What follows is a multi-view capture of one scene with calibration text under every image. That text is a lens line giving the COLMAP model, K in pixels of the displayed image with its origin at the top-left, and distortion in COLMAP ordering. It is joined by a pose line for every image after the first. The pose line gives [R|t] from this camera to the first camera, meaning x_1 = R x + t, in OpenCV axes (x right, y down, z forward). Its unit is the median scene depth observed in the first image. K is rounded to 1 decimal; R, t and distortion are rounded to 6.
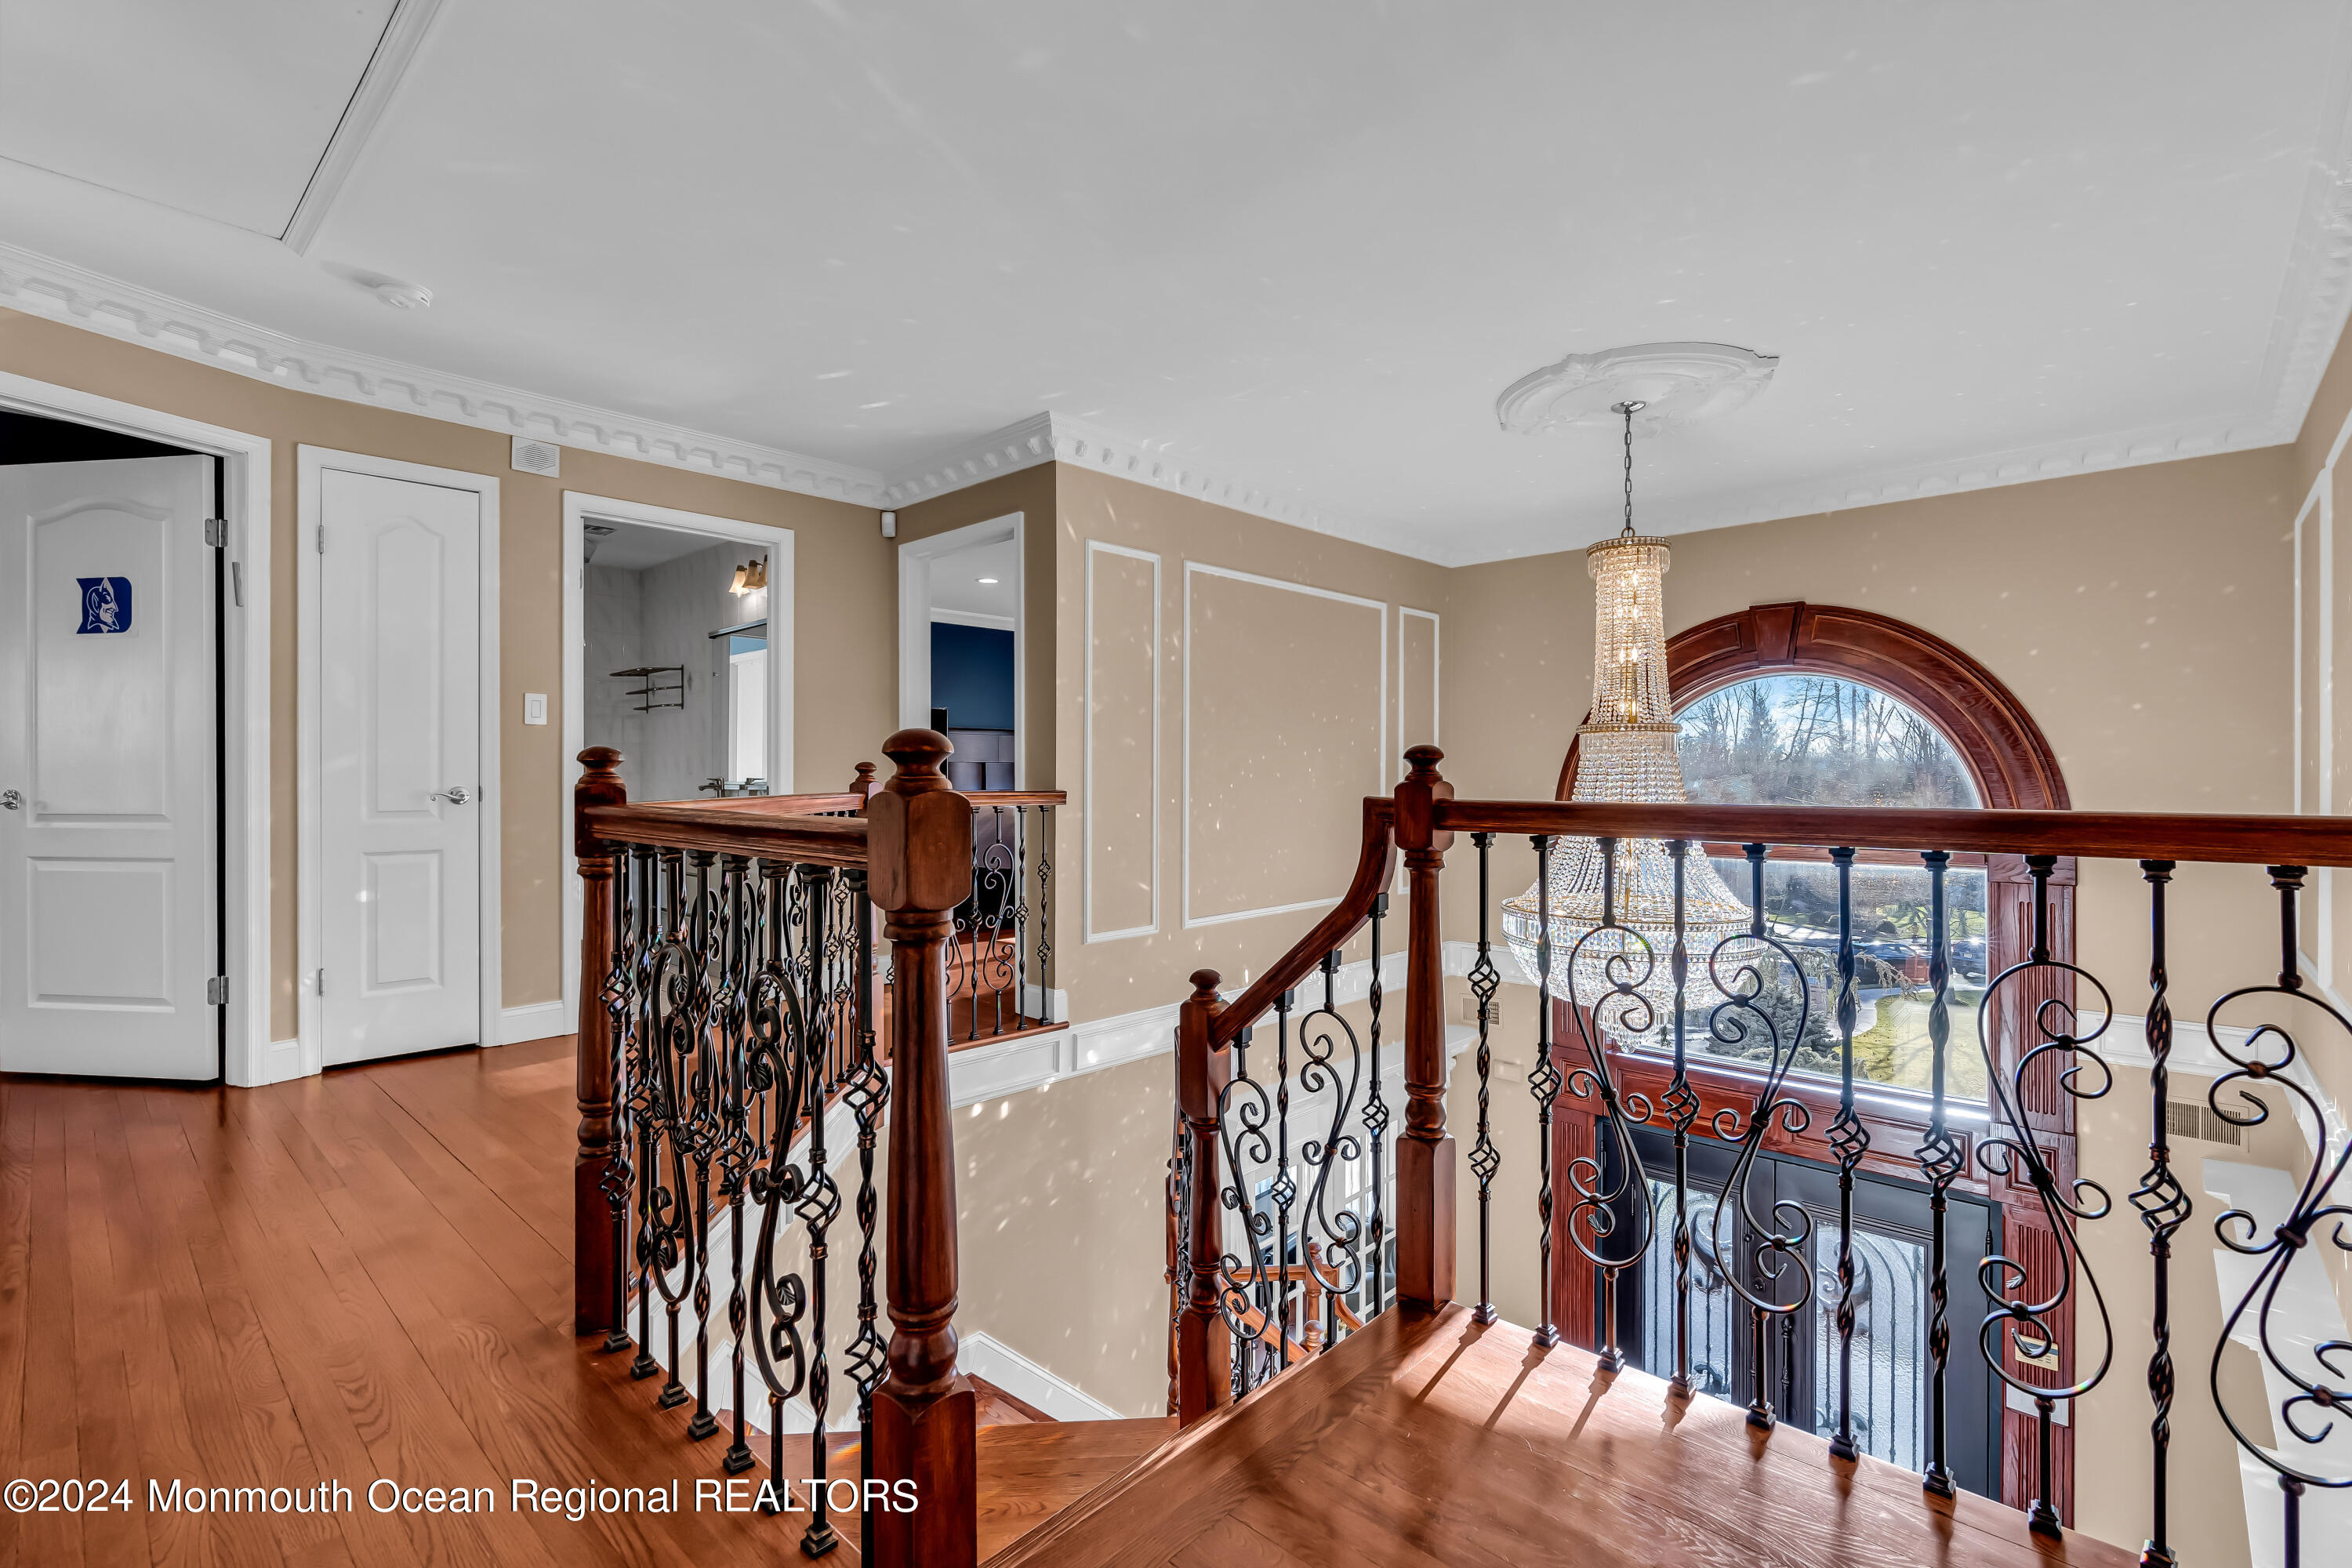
lens RADIAL K [[1060.9, 0, 1178.3], [0, 1060.9, 780.6], [0, 0, 1]] dist [-0.010774, 0.003876]
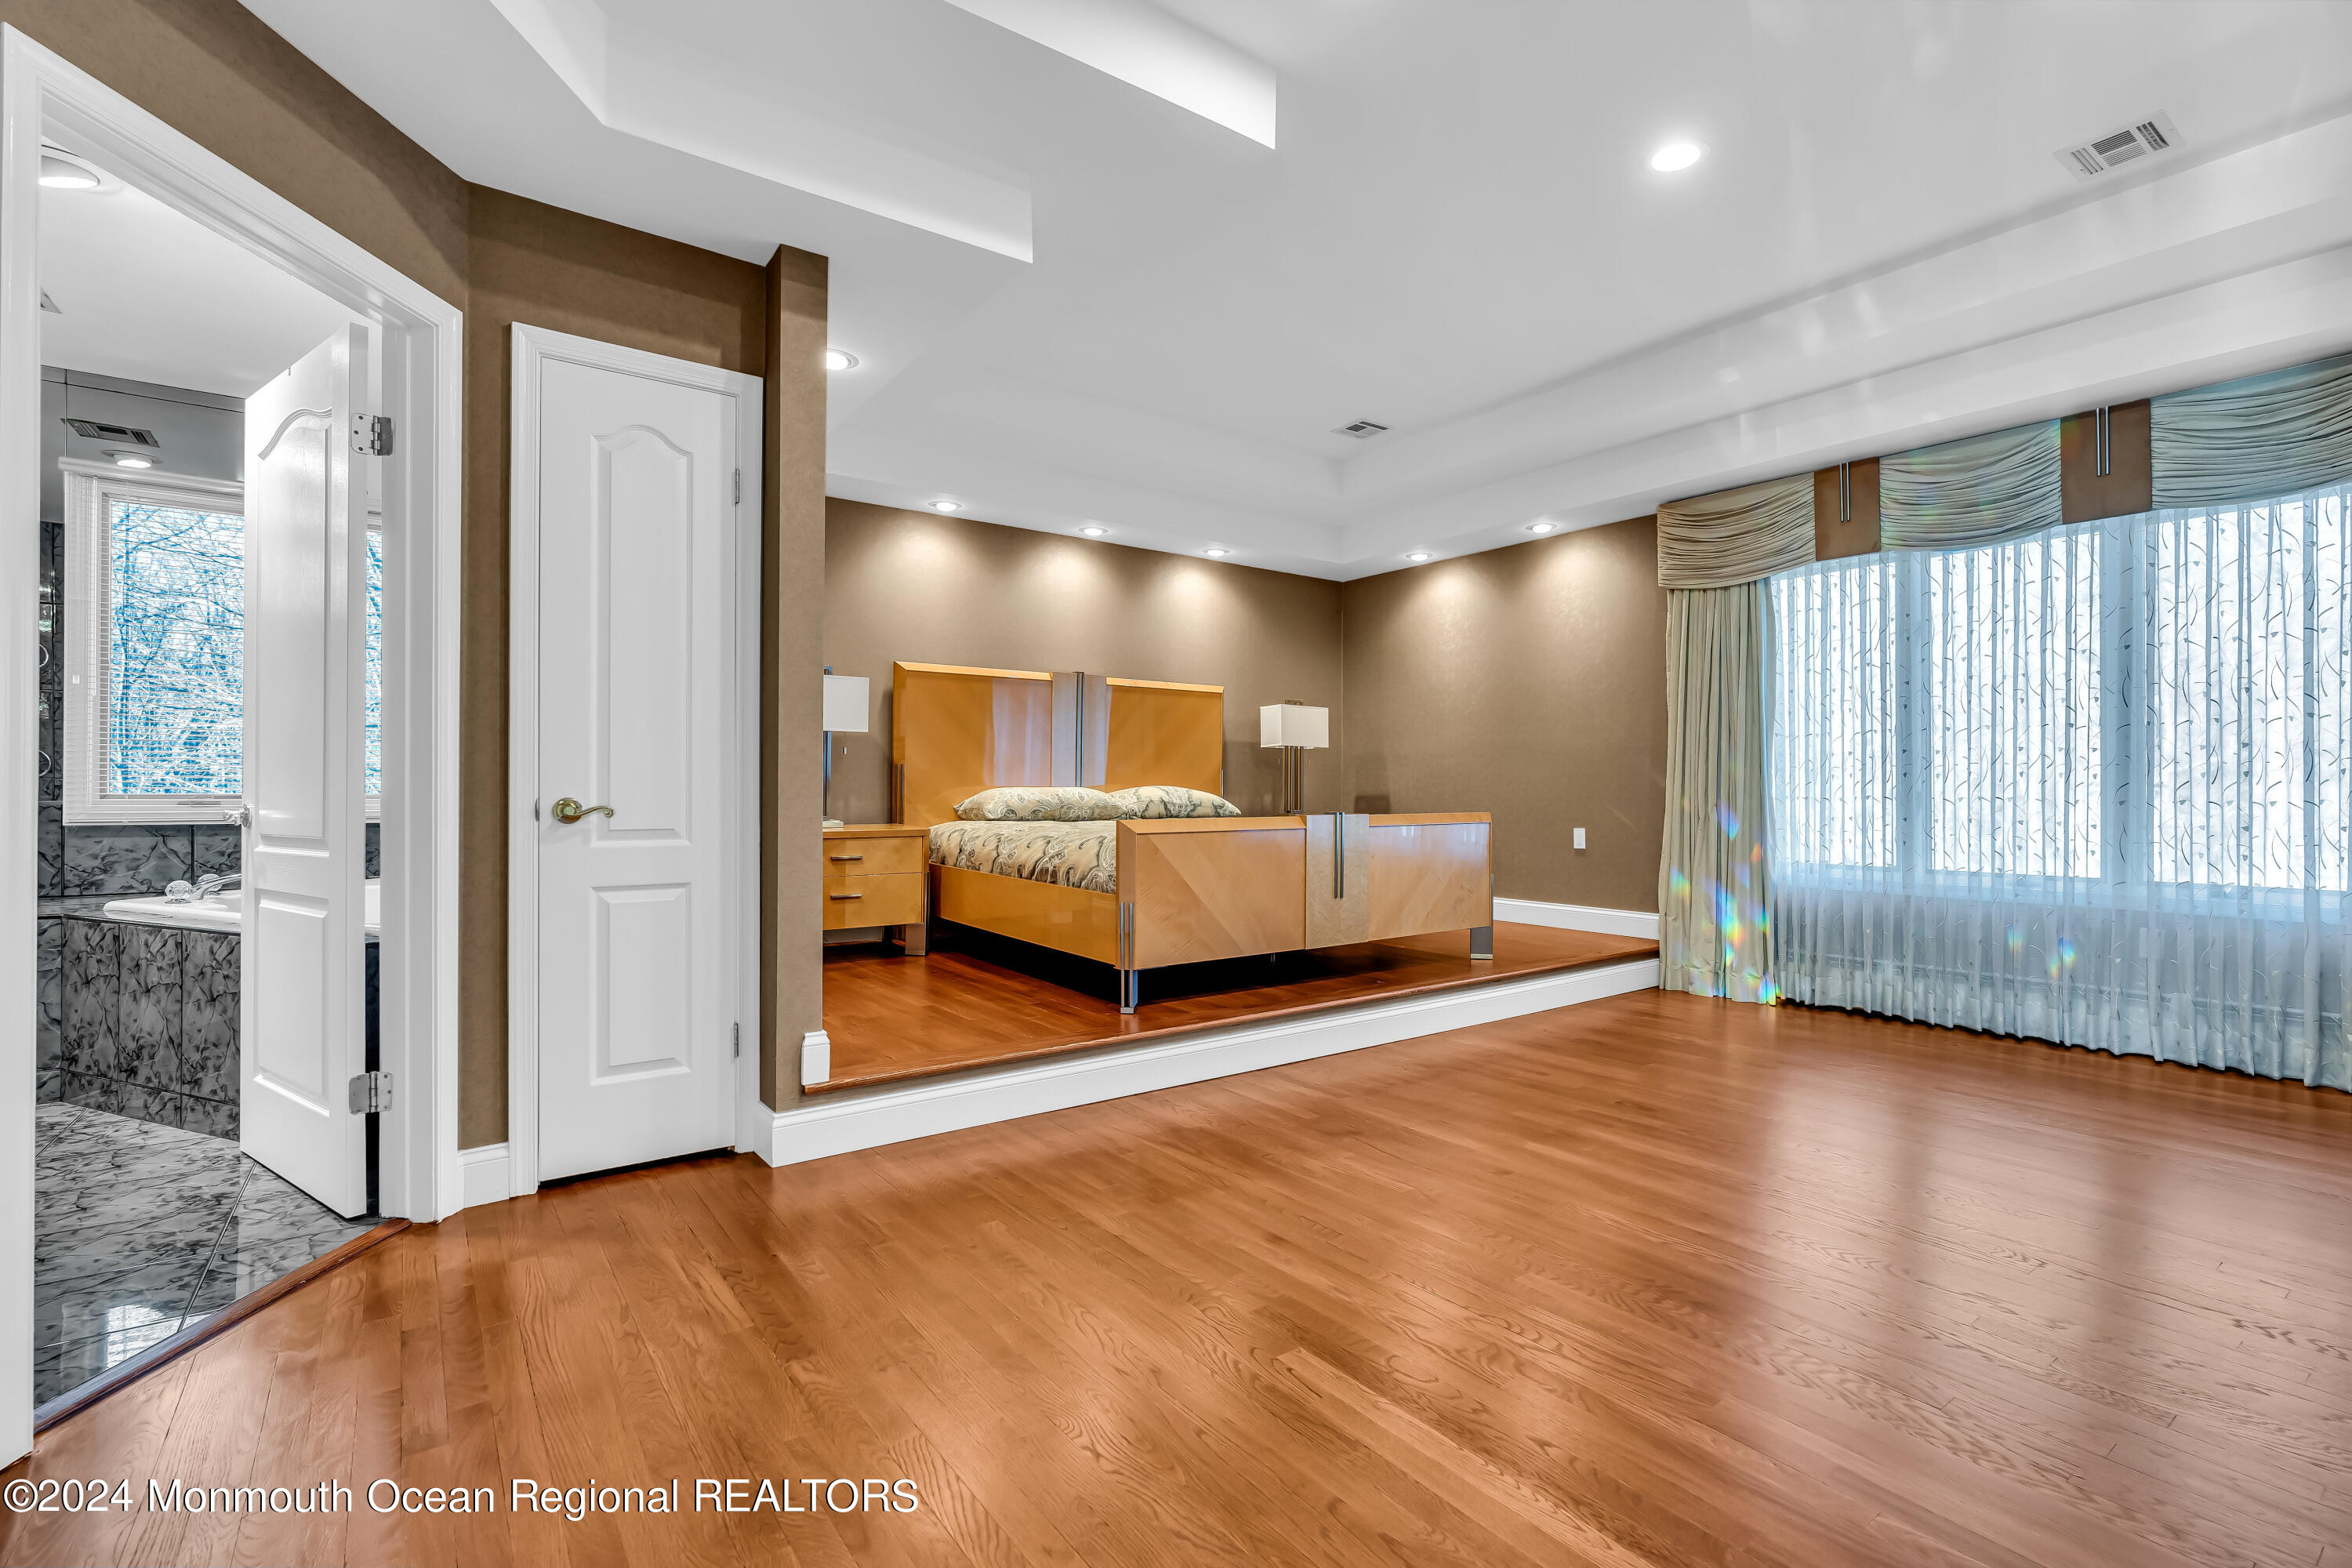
lens RADIAL K [[1060.9, 0, 1174.9], [0, 1060.9, 789.5], [0, 0, 1]] dist [-0.010774, 0.003876]
pose [[0.962331, -0.000027, -0.271879, -0.195787], [-0.001135, 0.999991, -0.004118, 0.004689], [0.271877, 0.004271, 0.962323, 0.422062]]
